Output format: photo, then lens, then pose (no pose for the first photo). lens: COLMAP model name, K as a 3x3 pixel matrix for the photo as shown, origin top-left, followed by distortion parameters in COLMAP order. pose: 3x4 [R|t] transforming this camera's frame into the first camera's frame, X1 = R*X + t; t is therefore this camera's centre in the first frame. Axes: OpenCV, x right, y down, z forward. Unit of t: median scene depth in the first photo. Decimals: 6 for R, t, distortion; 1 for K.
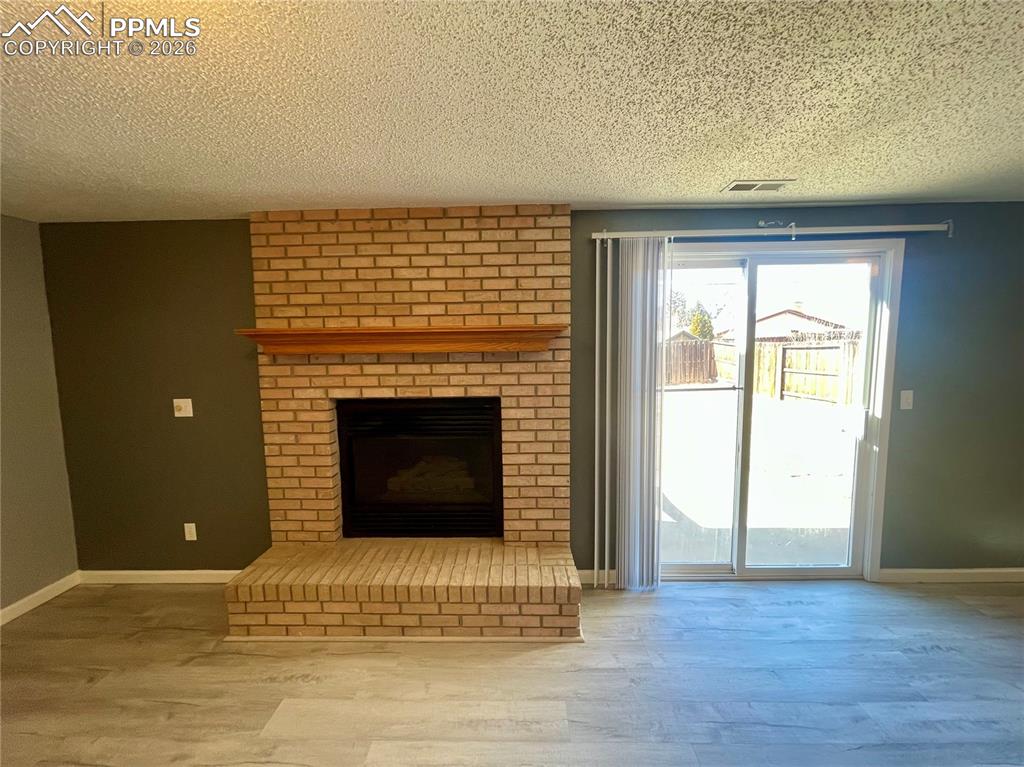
lens RADIAL K [[409.4, 0, 509.5], [0, 409.4, 383.8], [0, 0, 1]] dist [-0.004568, 0.000105]
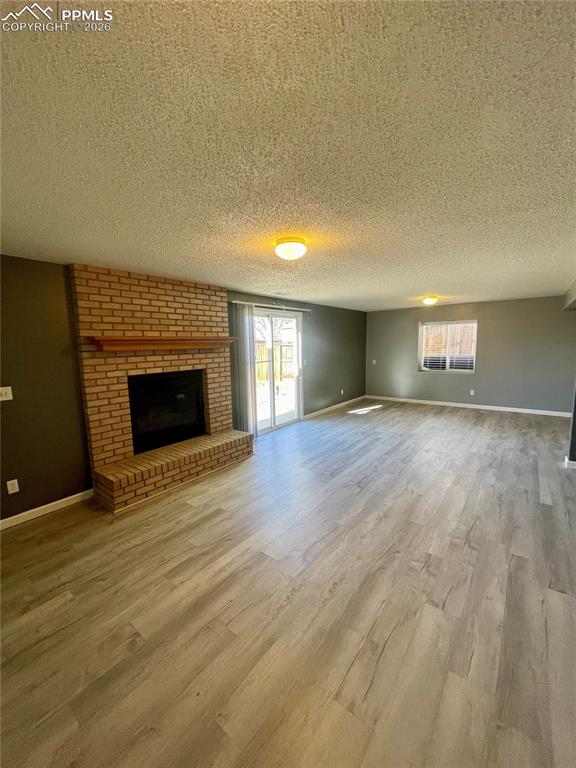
lens RADIAL K [[307.0, 0, 288.3], [0, 307.0, 383.3], [0, 0, 1]] dist [-0.004568, 0.000105]
pose [[0.596436, -0.101928, 0.796162, -1.112032], [0.088523, 0.994207, 0.060966, 0.049217], [-0.797764, 0.034117, 0.602004, -0.371567]]
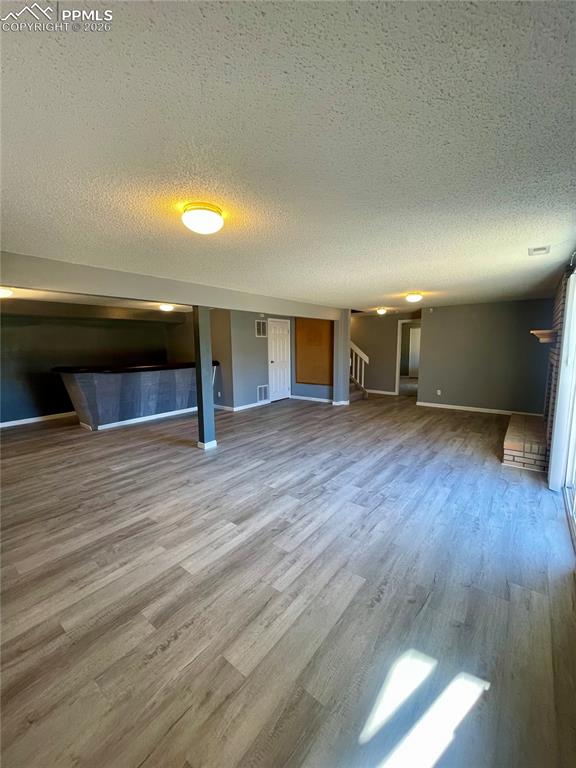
lens RADIAL K [[307.0, 0, 284.0], [0, 307.0, 381.4], [0, 0, 1]] dist [-0.004568, 0.000105]
pose [[-0.610504, 0.119576, -0.782935, 2.052799], [-0.055697, 0.979608, 0.193045, -0.111301], [0.790052, 0.161462, -0.591394, 0.860444]]
